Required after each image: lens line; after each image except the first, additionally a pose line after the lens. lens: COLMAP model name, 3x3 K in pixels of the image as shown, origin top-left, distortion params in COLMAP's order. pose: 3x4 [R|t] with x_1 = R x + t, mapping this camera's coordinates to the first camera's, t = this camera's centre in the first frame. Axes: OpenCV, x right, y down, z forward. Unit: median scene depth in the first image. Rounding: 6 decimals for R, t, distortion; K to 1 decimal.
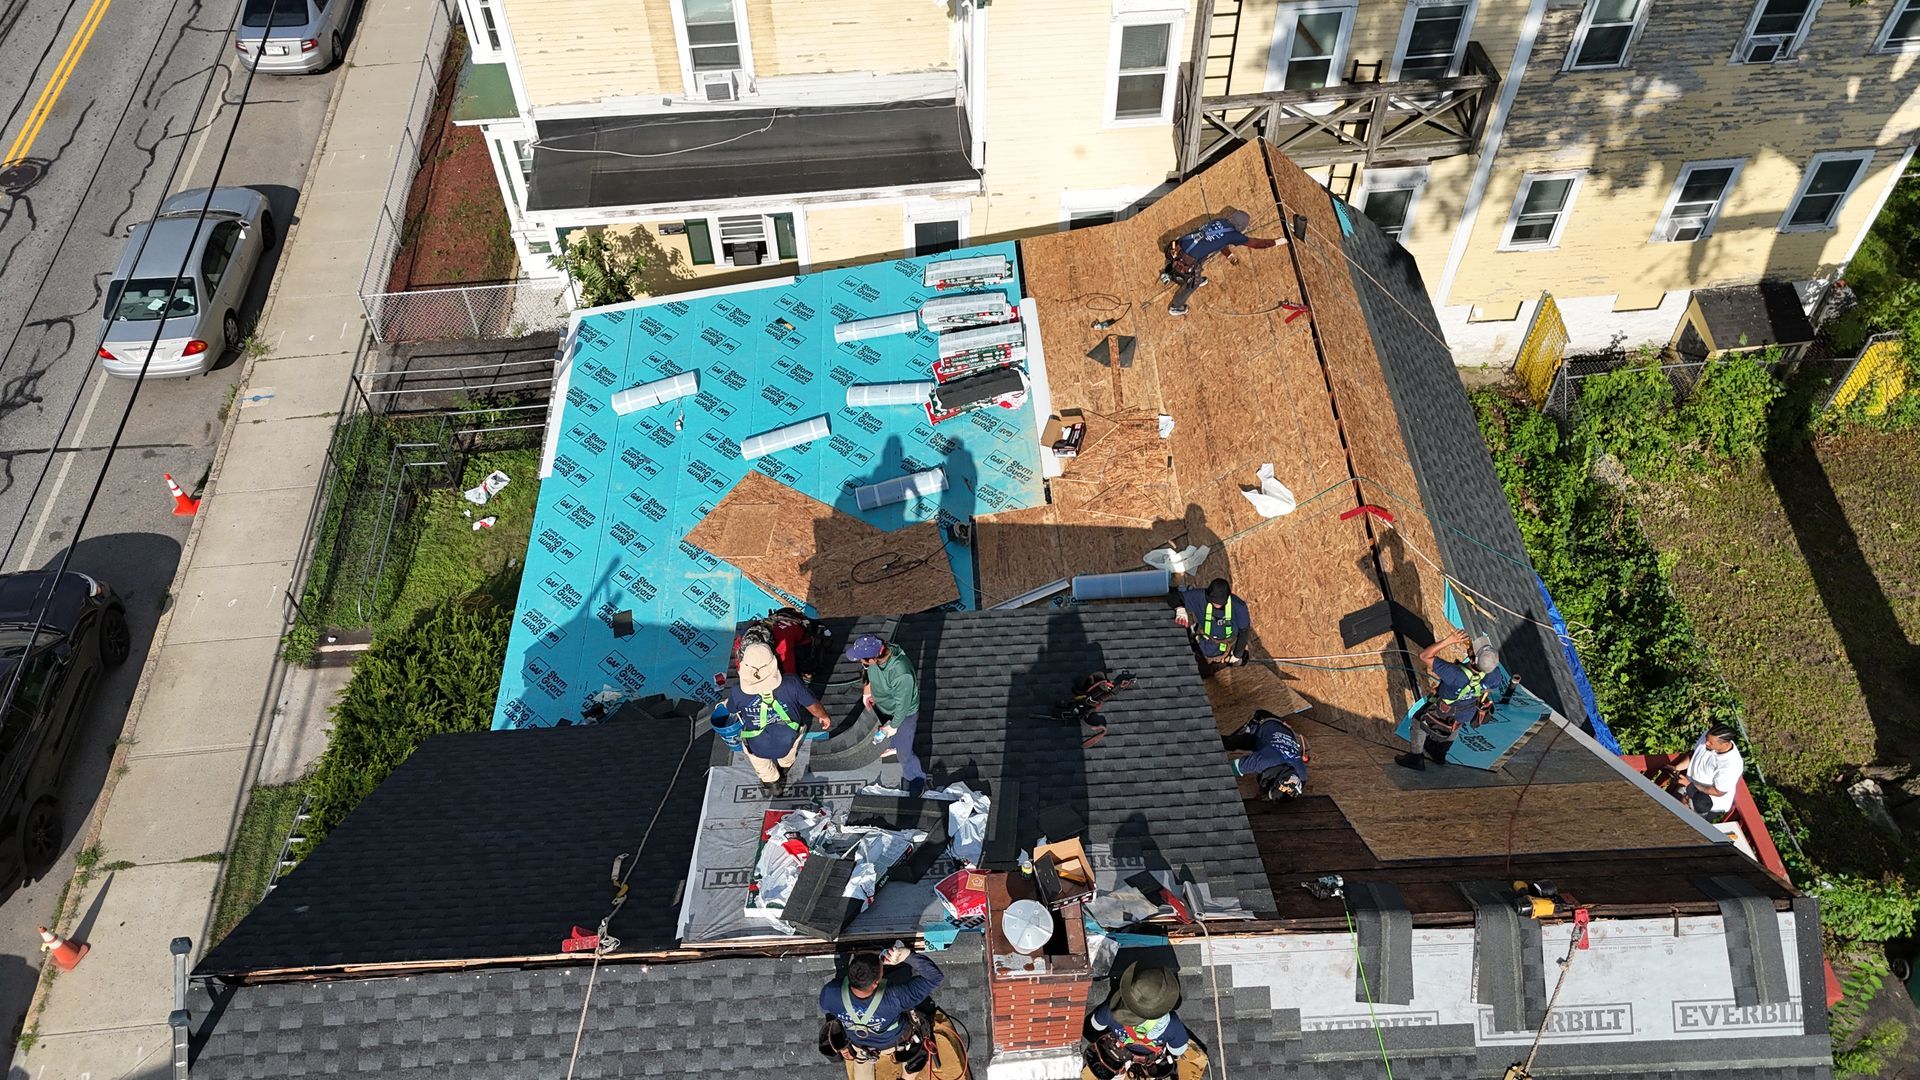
lens RADIAL K [[1415.2, 0, 959.8], [0, 1415.2, 542.2], [0, 0, 1]] dist [0.078760, -0.077487]
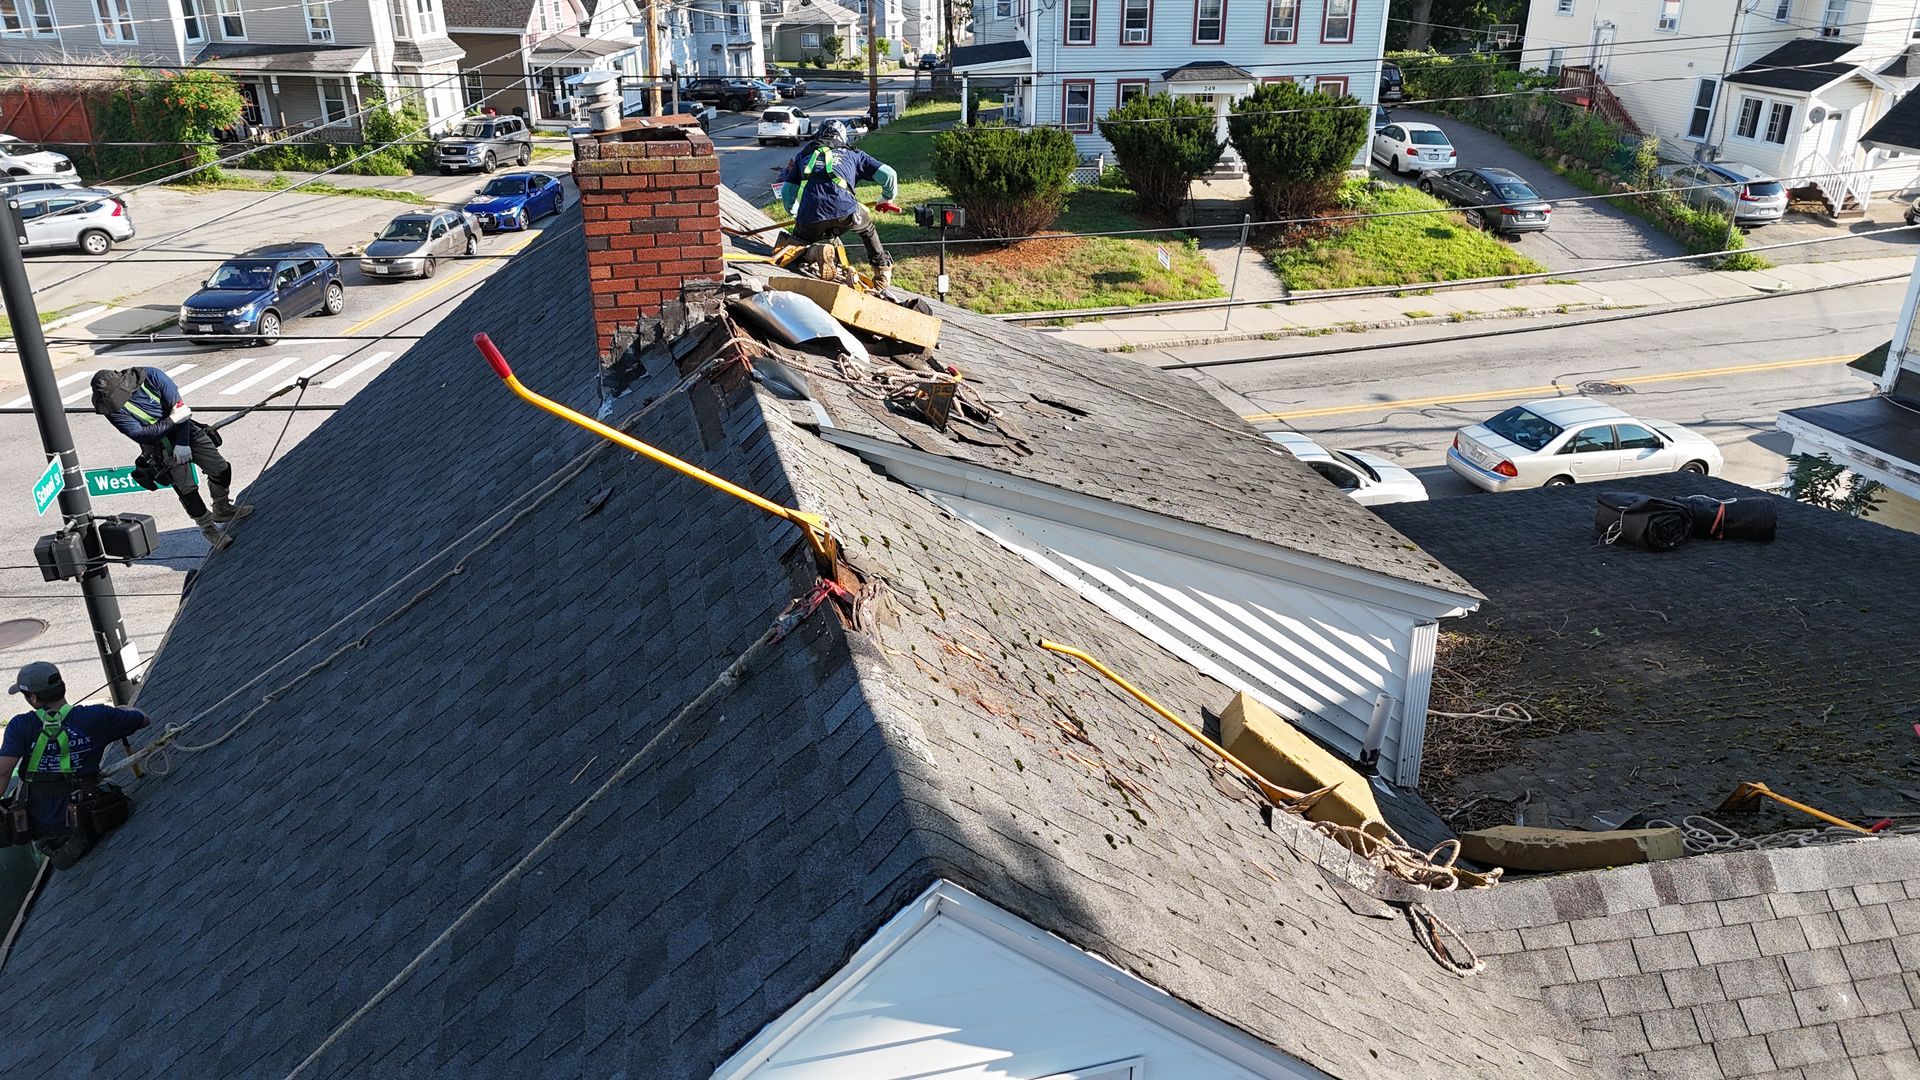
lens RADIAL K [[1415.2, 0, 966.9], [0, 1415.2, 548.2], [0, 0, 1]] dist [0.078760, -0.077487]
pose [[0.206004, 0.414738, -0.886315, 0.442546], [-0.749638, 0.649059, 0.129481, 0.081337], [0.628972, 0.637742, 0.444612, 0.425939]]
